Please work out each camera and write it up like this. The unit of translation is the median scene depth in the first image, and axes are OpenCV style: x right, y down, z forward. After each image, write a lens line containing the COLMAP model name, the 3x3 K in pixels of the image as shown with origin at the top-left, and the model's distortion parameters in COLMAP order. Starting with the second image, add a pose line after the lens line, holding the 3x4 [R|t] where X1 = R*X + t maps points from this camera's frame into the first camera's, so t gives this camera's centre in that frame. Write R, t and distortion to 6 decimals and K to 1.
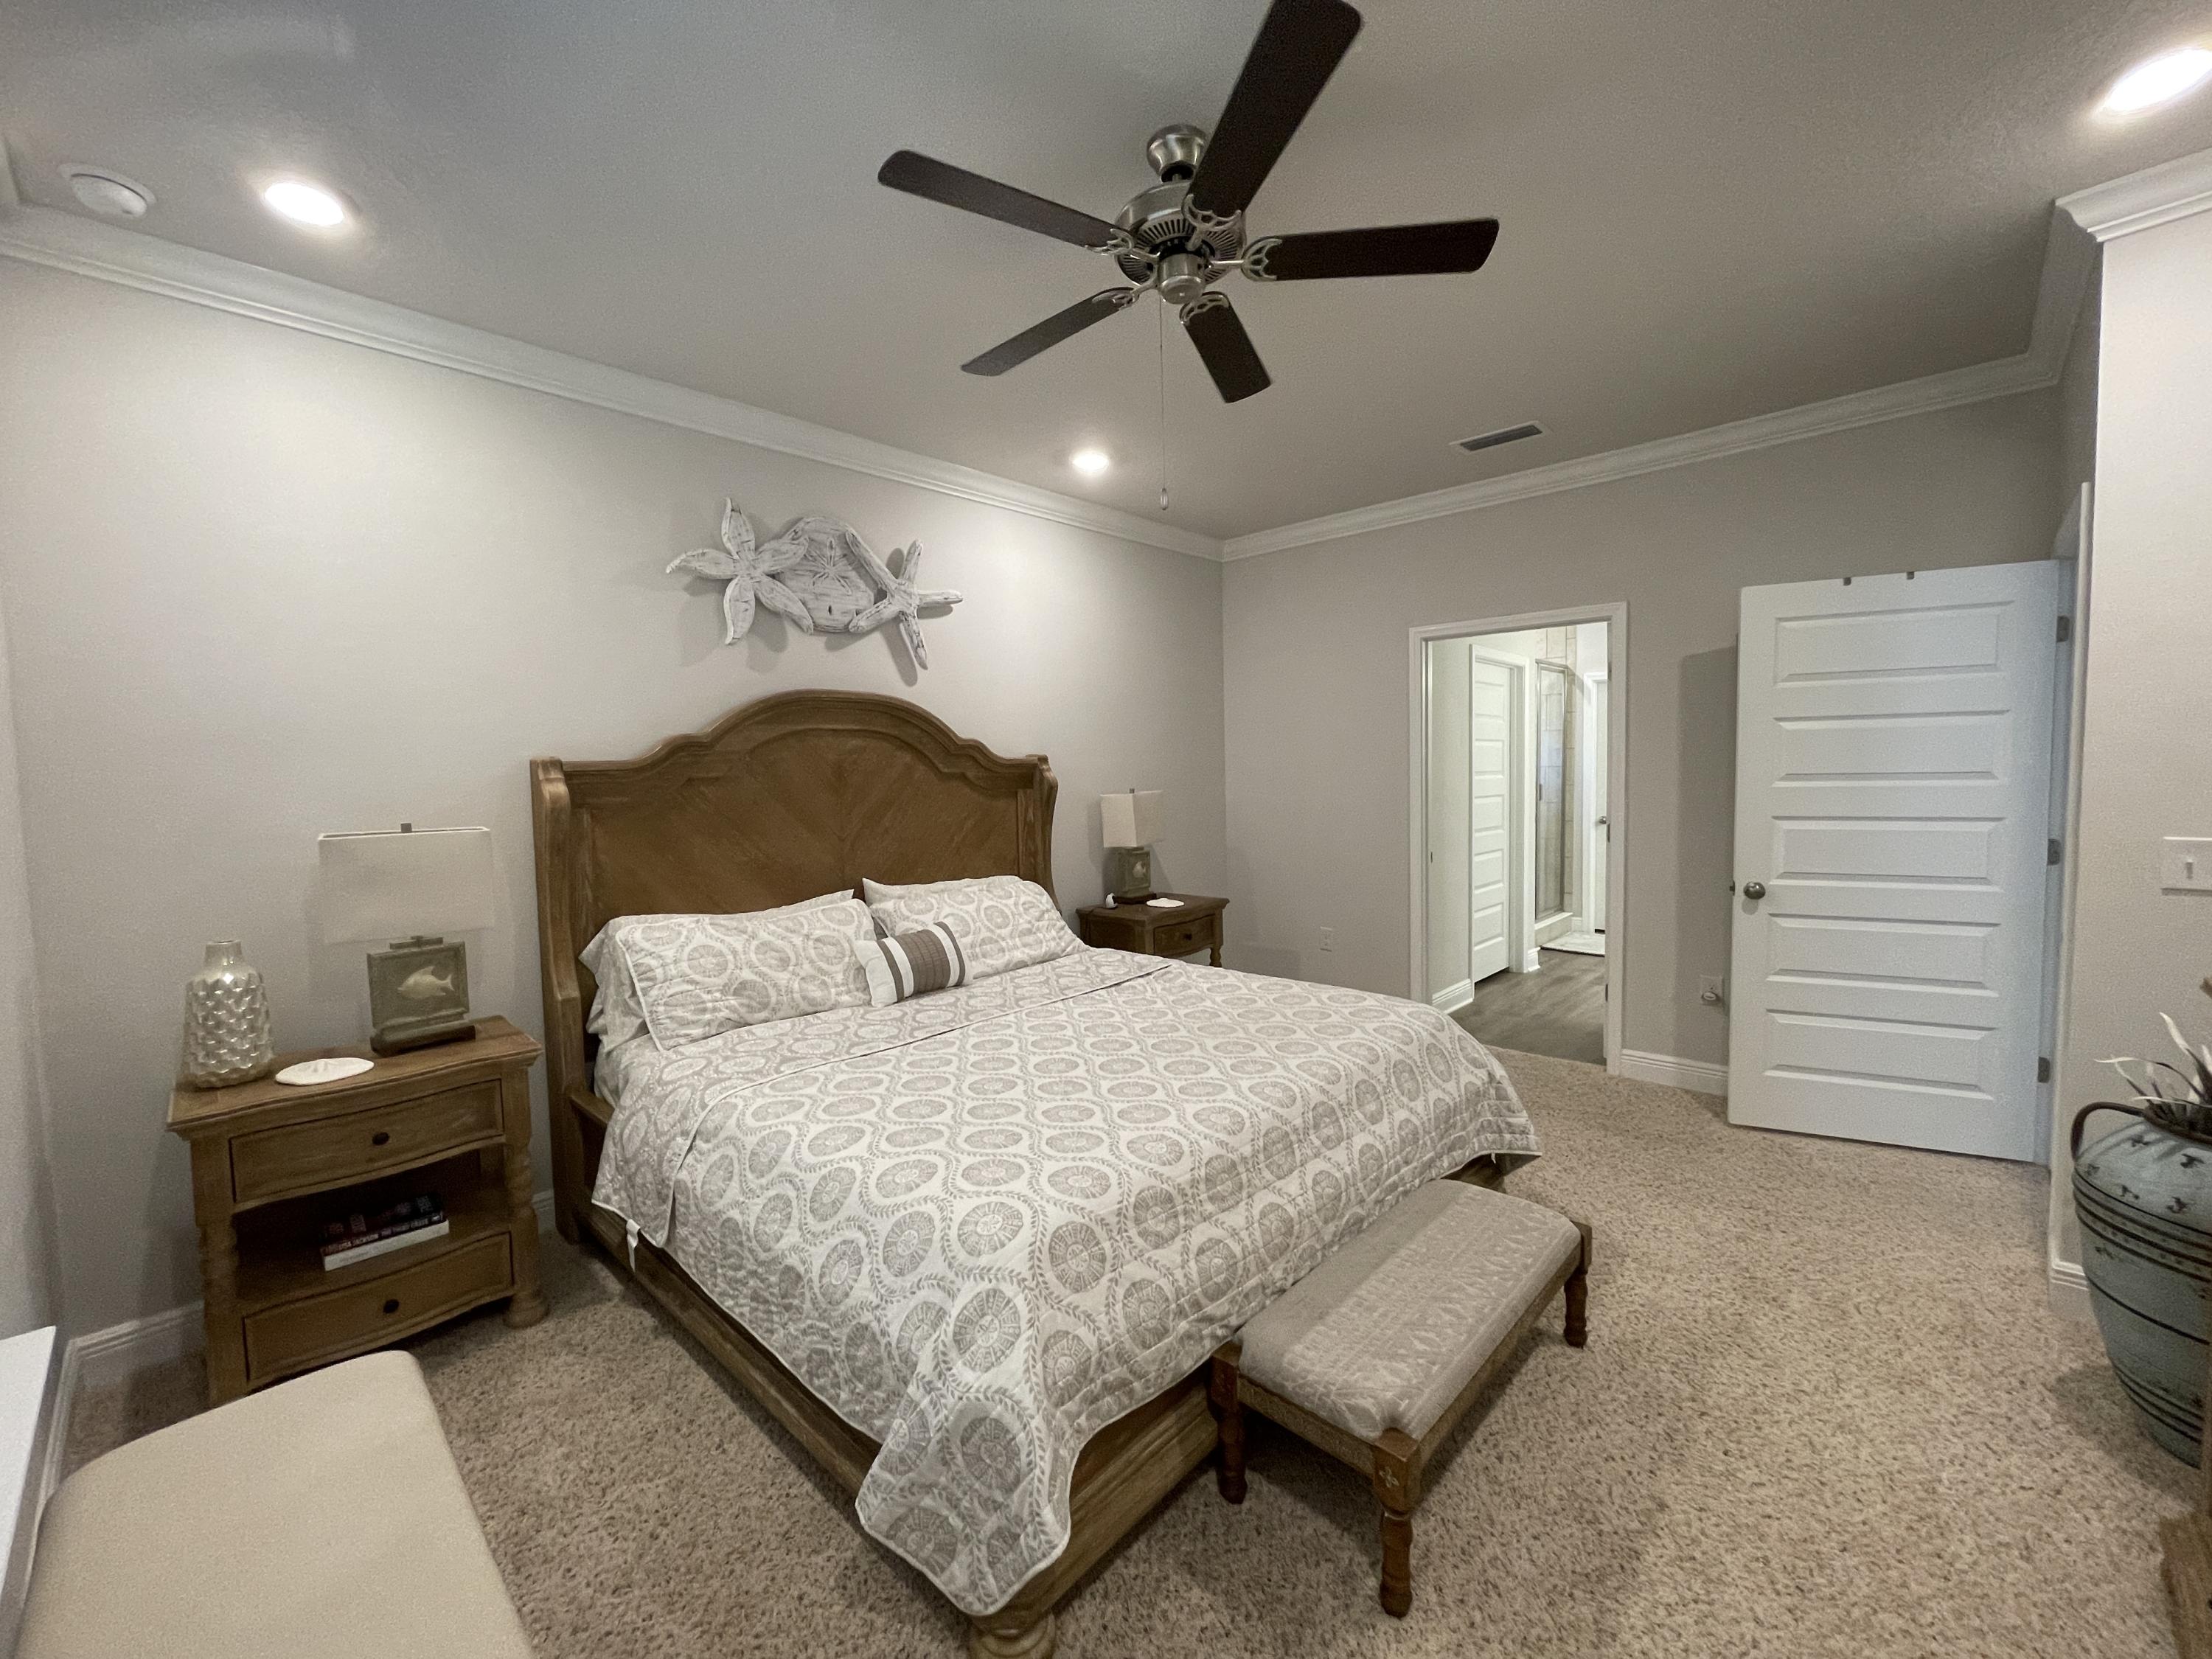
lens RADIAL K [[896.6, 0, 1105.8], [0, 896.6, 827.4], [0, 0, 1]] dist [-0.004992, 0.001792]
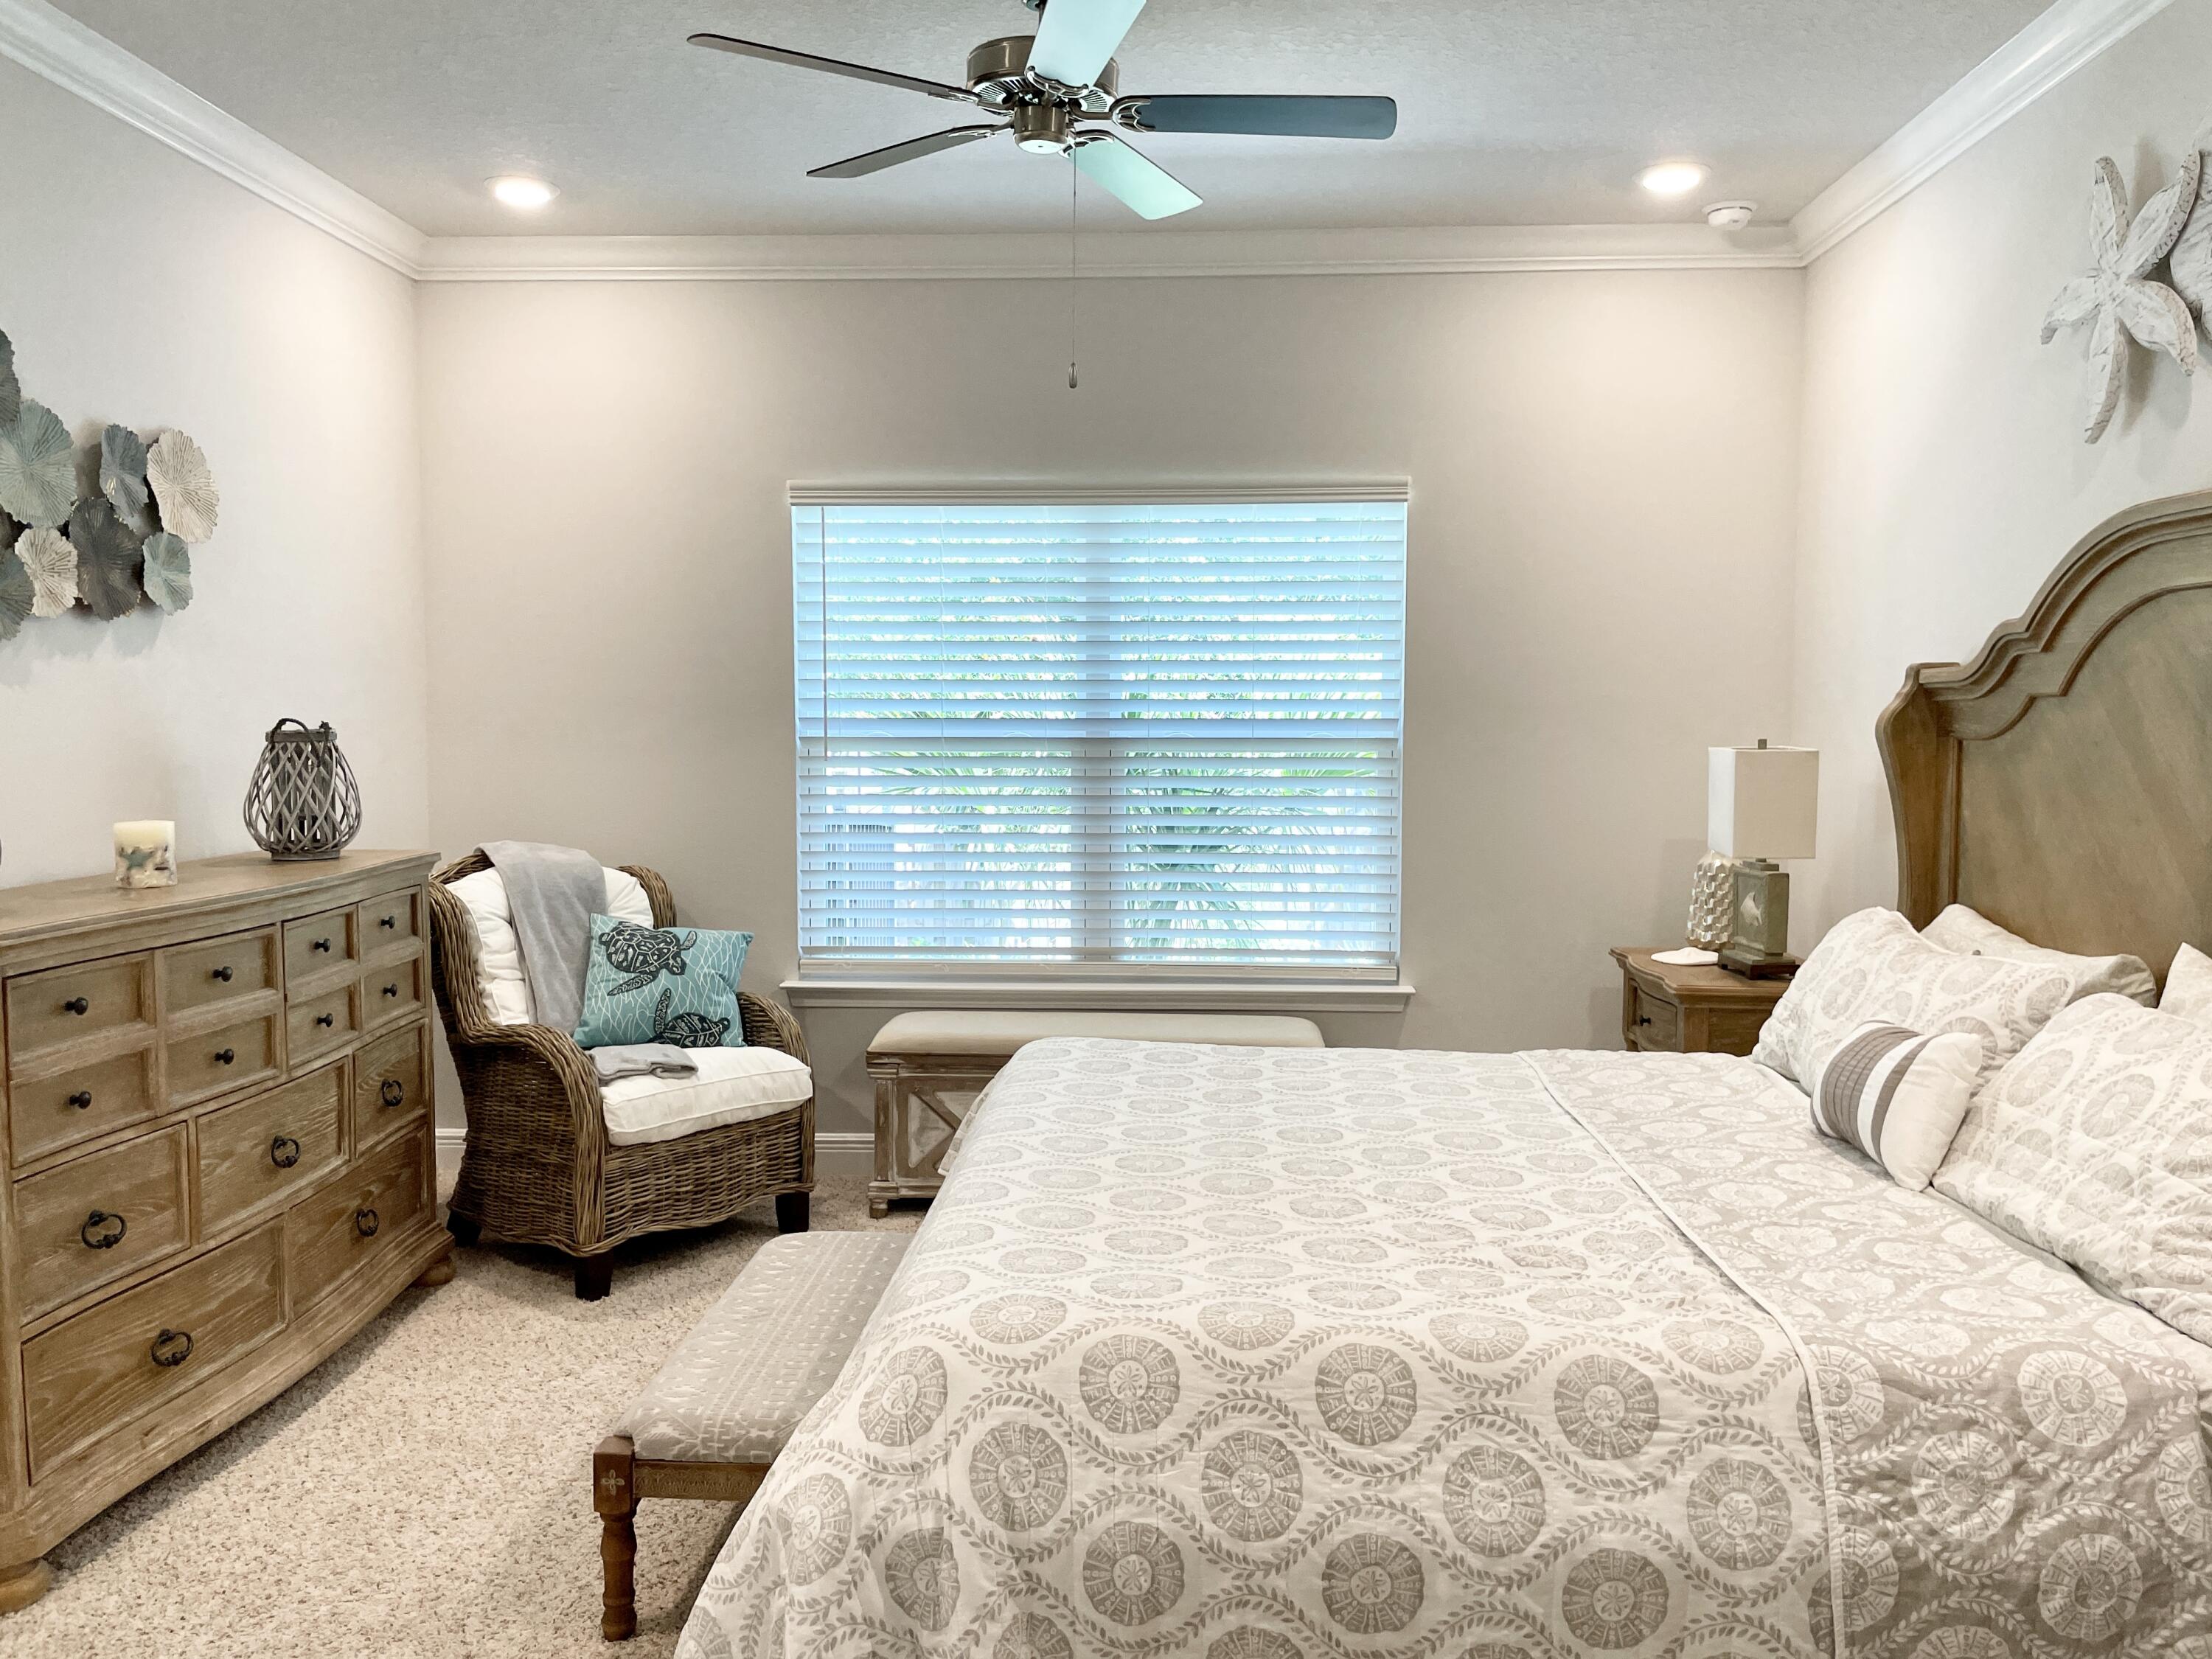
lens RADIAL K [[1682.3, 0, 1095.8], [0, 1682.3, 817.3], [0, 0, 1]] dist [0.064017, -0.081146]
pose [[-0.761366, 0.064489, -0.645107, 0.629176], [-0.024551, 0.991459, 0.128089, -0.090831], [0.647857, 0.113360, -0.753280, 1.283664]]
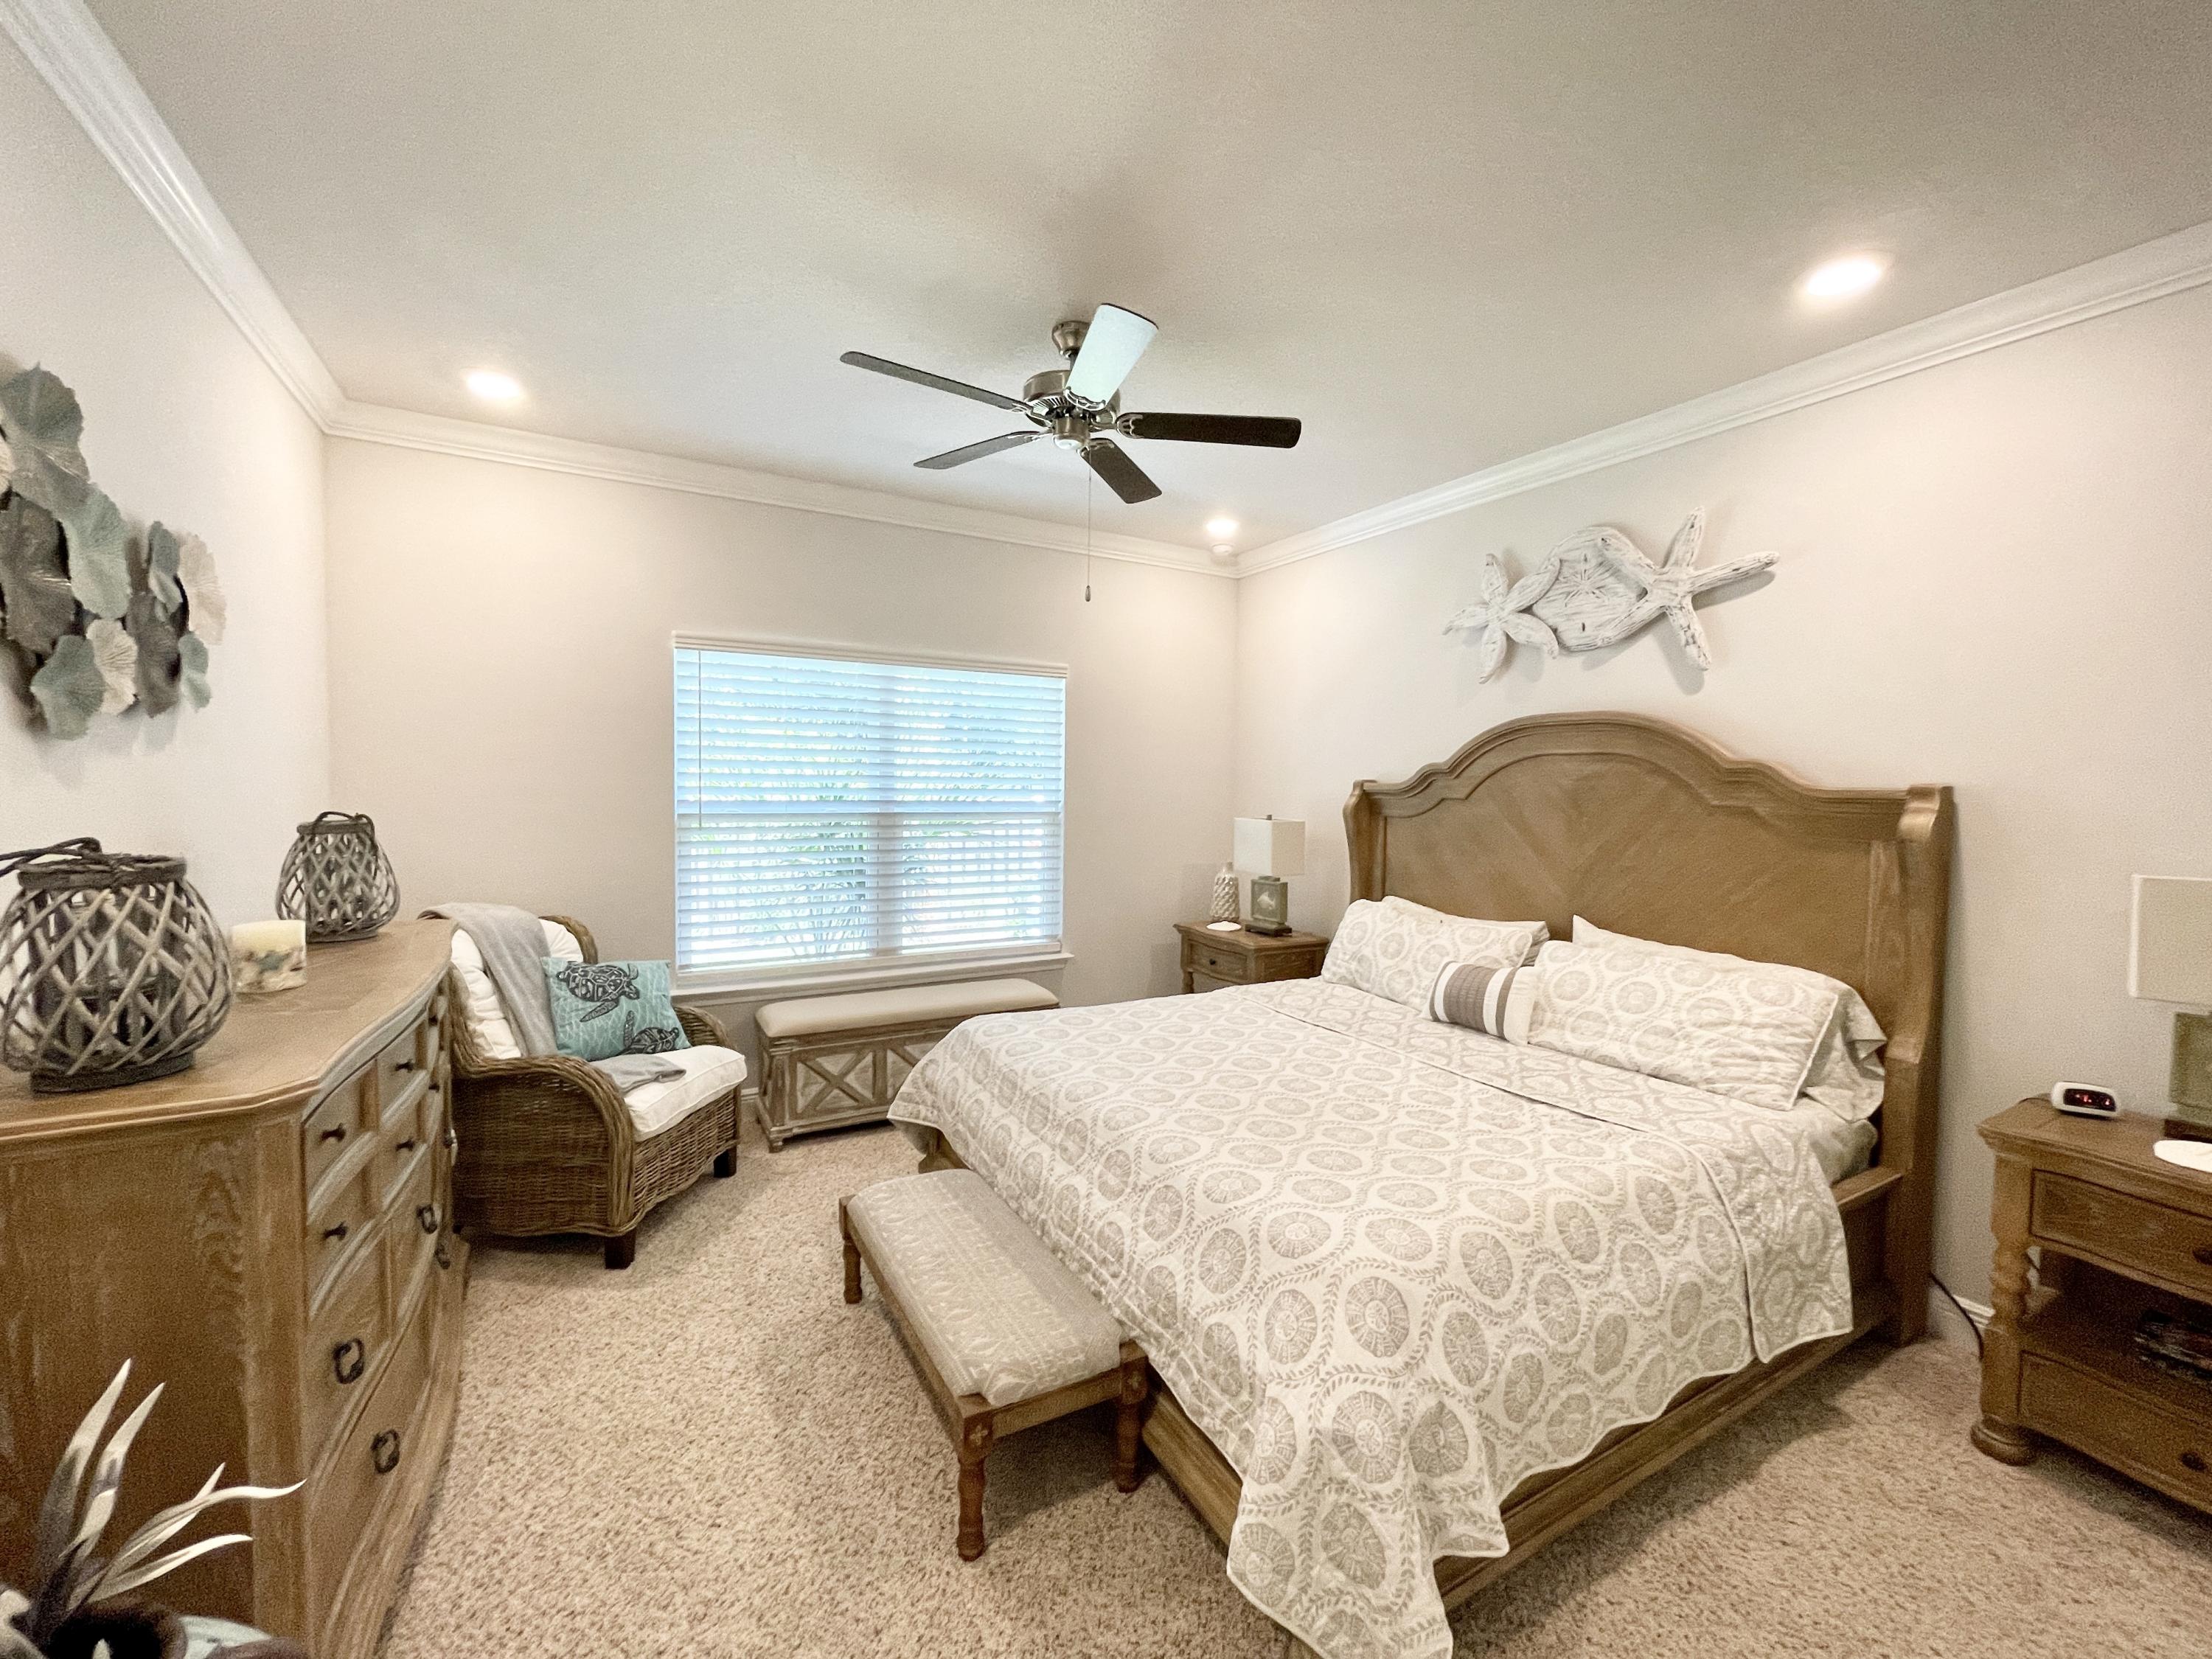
lens RADIAL K [[896.6, 0, 1089.0], [0, 896.6, 816.5], [0, 0, 1]] dist [-0.004992, 0.001792]
pose [[-0.295672, 0.057256, -0.953572, 0.759277], [-0.068698, 0.994343, 0.081005, -0.084977], [0.952816, 0.089460, -0.290066, 0.797153]]
